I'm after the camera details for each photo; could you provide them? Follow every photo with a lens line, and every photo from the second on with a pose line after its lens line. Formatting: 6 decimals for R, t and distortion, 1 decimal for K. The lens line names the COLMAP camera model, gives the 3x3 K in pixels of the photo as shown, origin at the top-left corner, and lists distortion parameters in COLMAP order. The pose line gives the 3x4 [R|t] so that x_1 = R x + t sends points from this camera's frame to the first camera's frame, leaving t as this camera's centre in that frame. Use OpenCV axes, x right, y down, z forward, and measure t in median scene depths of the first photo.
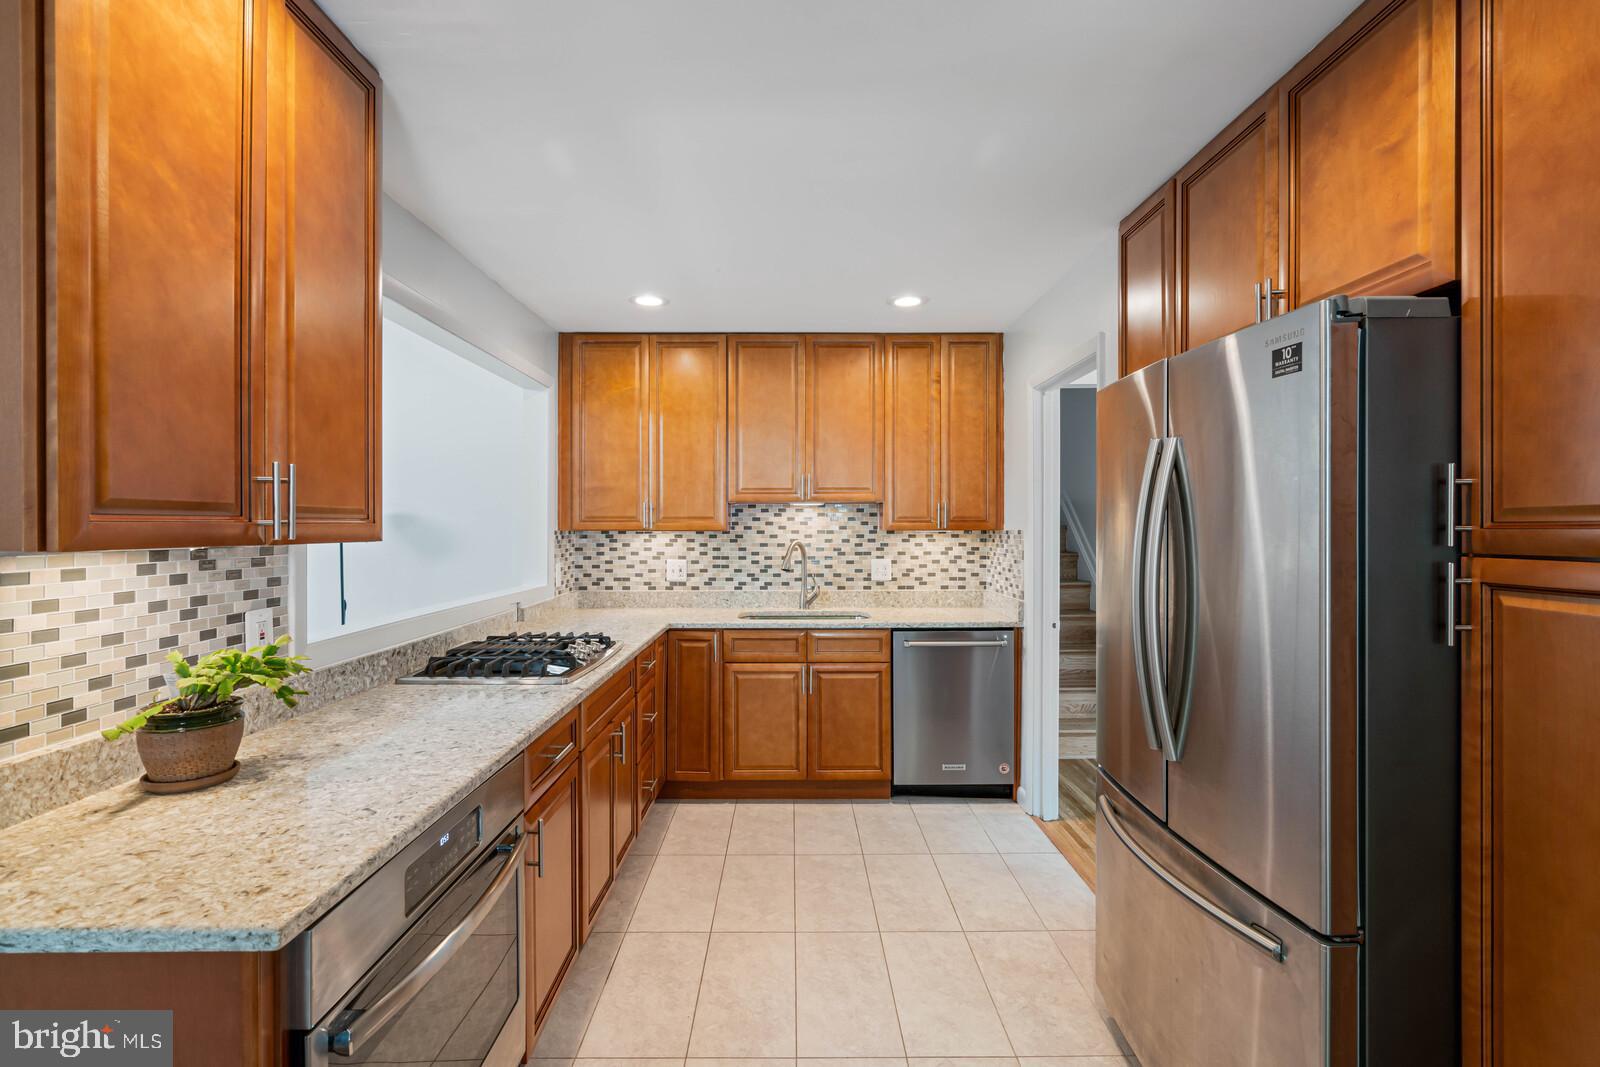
lens RADIAL K [[738.7, 0, 783.4], [0, 738.7, 487.6], [0, 0, 1]] dist [0.003236, 0.000889]
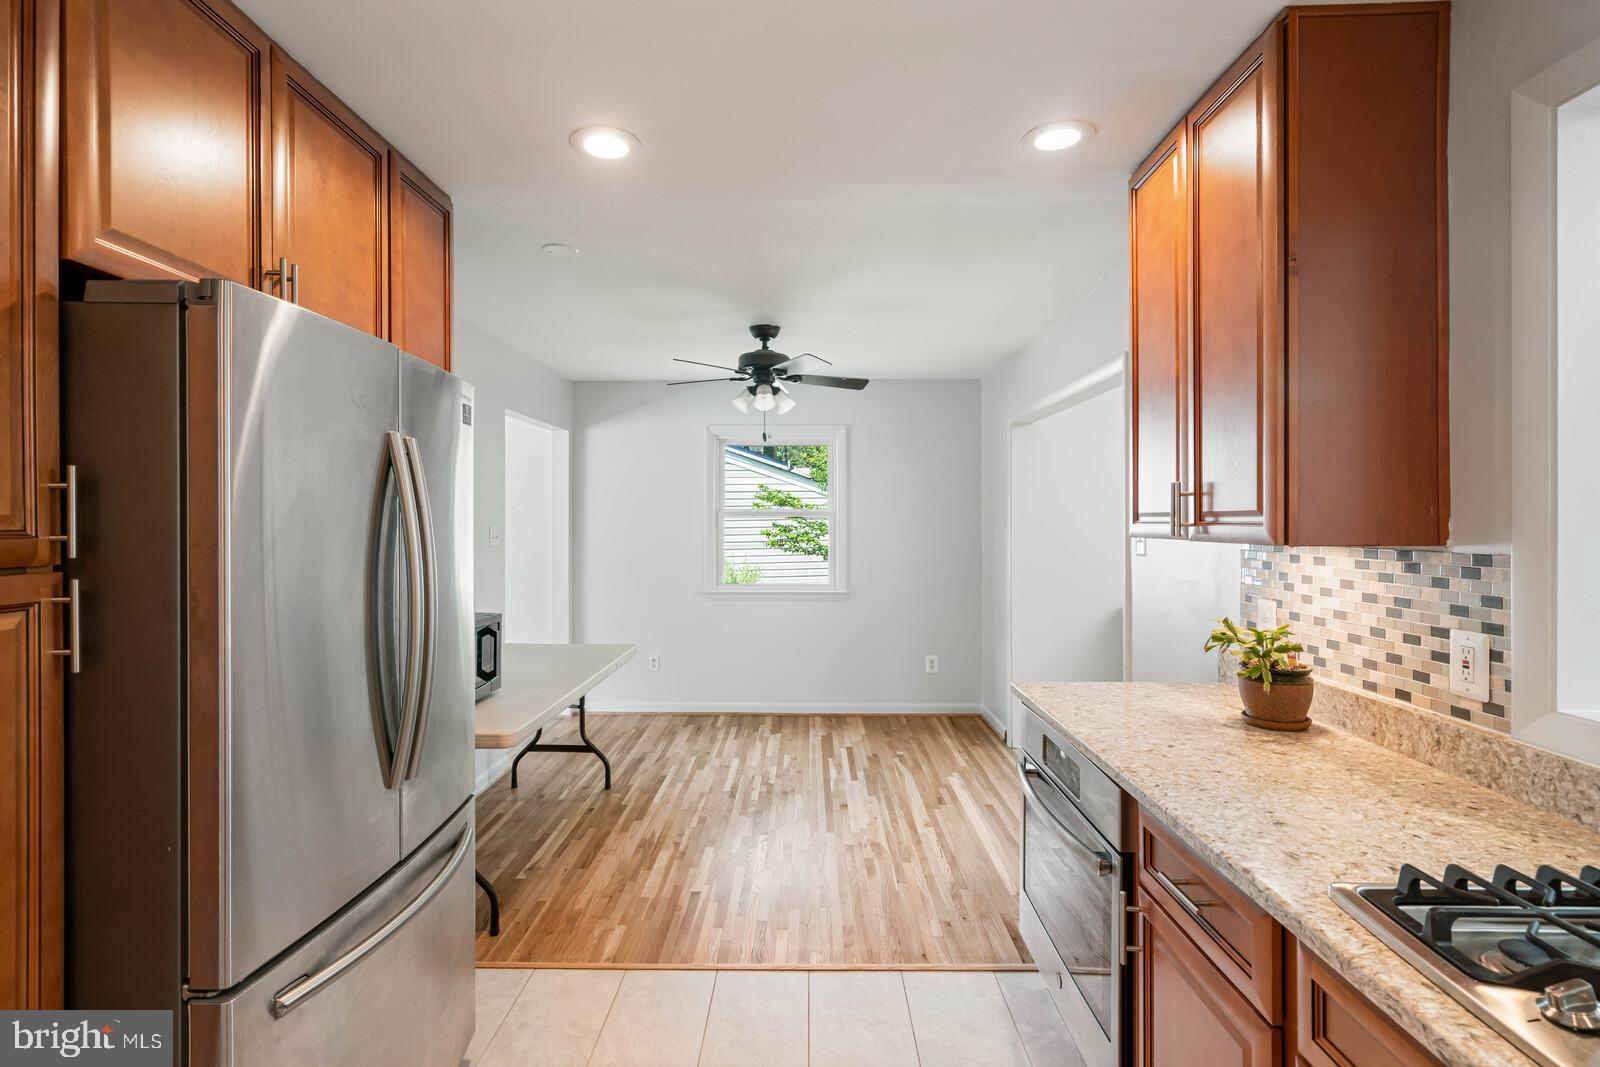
lens RADIAL K [[781.0, 0, 805.6], [0, 781.0, 523.2], [0, 0, 1]] dist [0.002623, -0.000393]
pose [[-0.999982, 0.003150, -0.005111, 0.009903], [0.003398, 0.998781, -0.049246, 0.036686], [0.004950, -0.049262, -0.998774, 0.793367]]
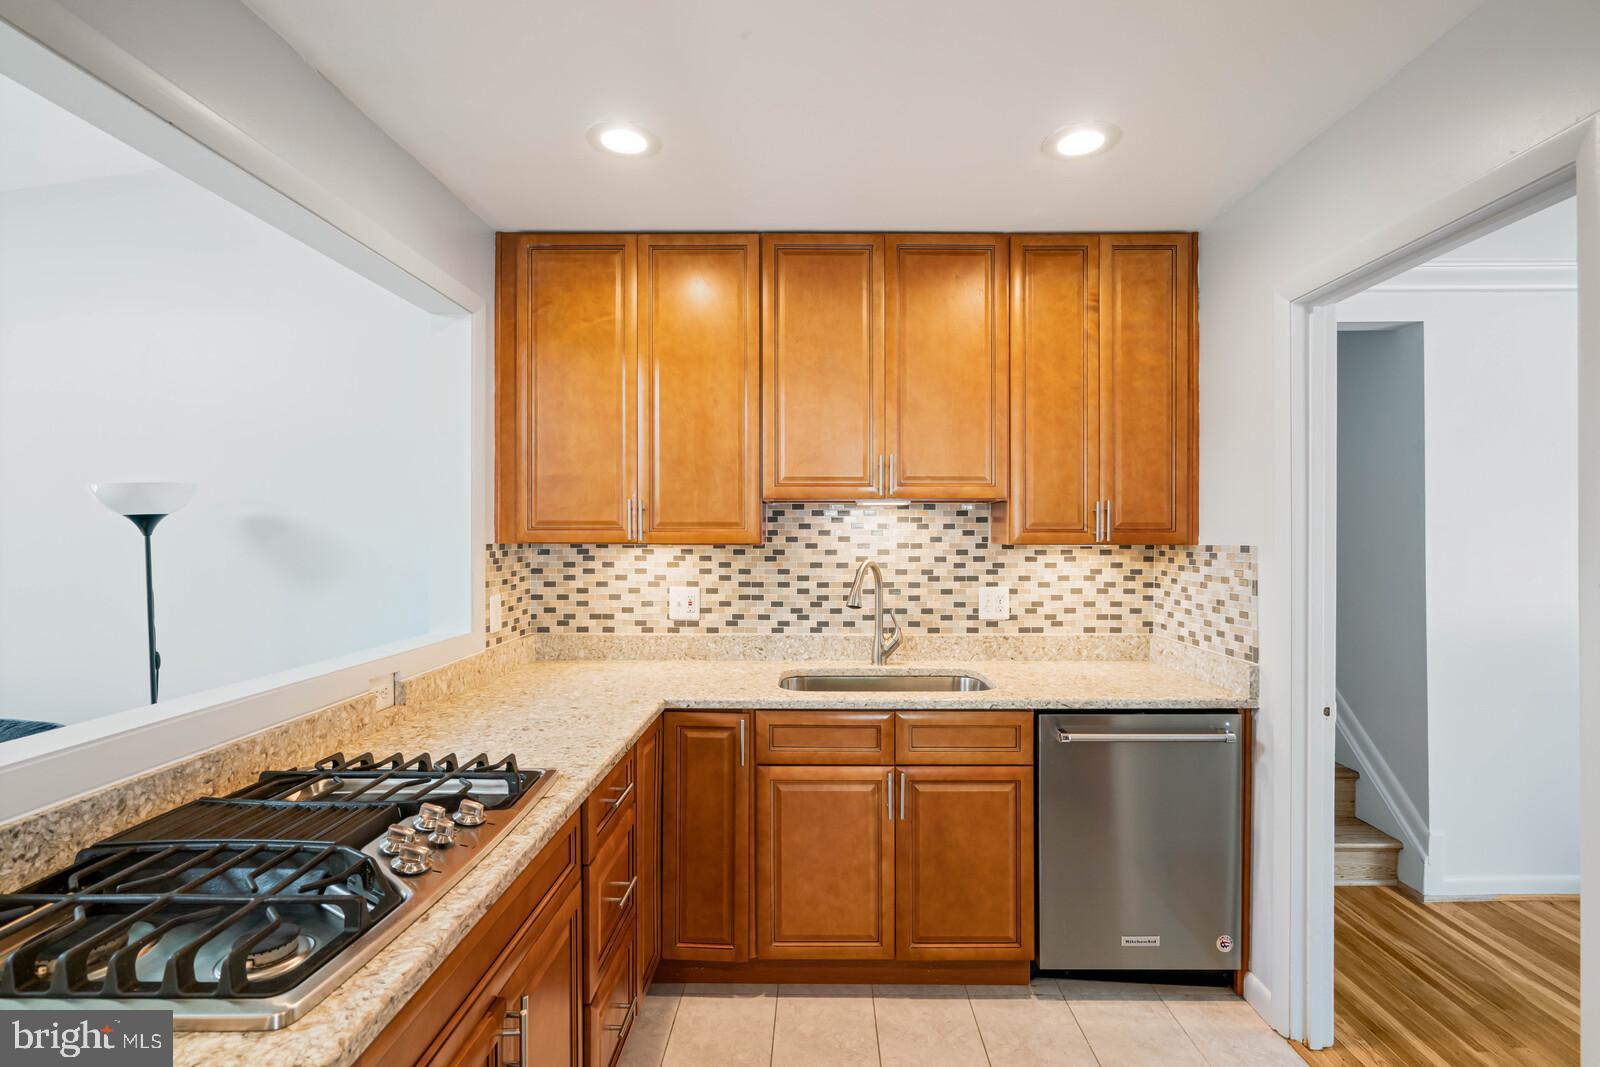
lens RADIAL K [[738.7, 0, 807.9], [0, 738.7, 523.0], [0, 0, 1]] dist [0.003236, 0.000889]
pose [[0.999975, 0.002178, -0.006792, -0.031219], [-0.001902, 0.999180, 0.040438, 0.013935], [0.006875, -0.040424, 0.999159, 0.361823]]
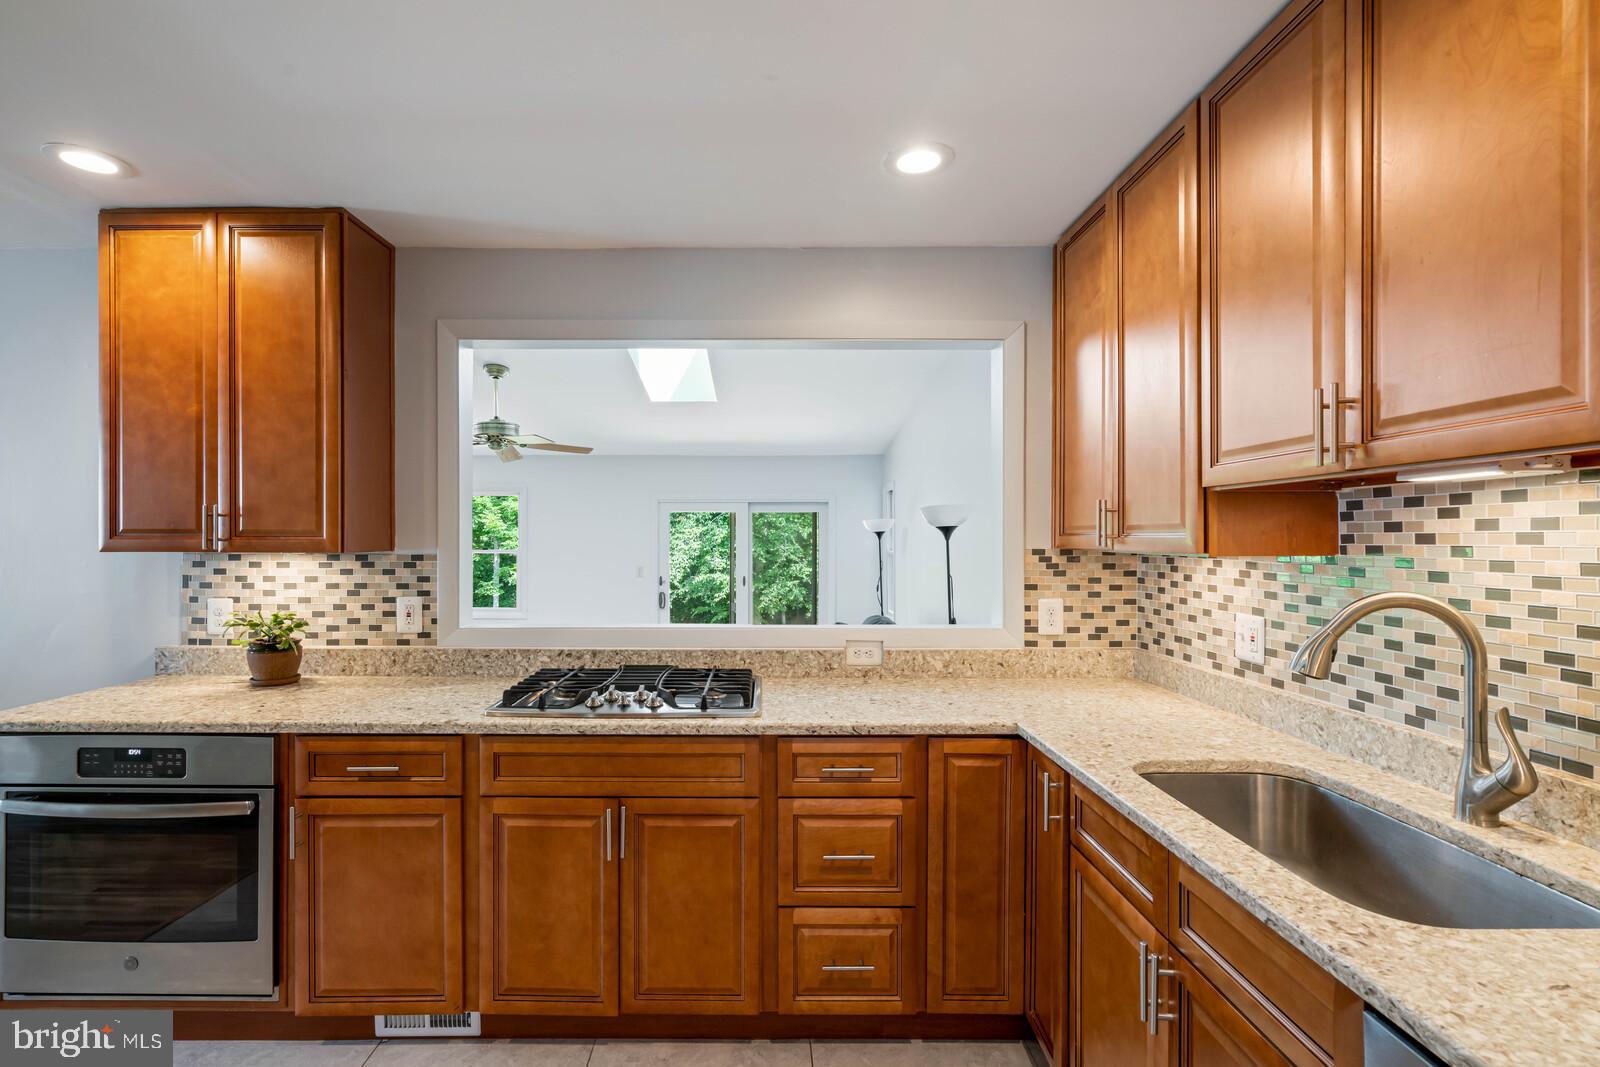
lens RADIAL K [[738.7, 0, 772.7], [0, 738.7, 526.8], [0, 0, 1]] dist [0.003236, 0.000889]
pose [[0.016144, -0.013148, -0.999783, 0.341709], [0.050487, 0.998649, -0.012317, 0.033744], [0.998594, -0.050277, 0.016785, 0.732281]]
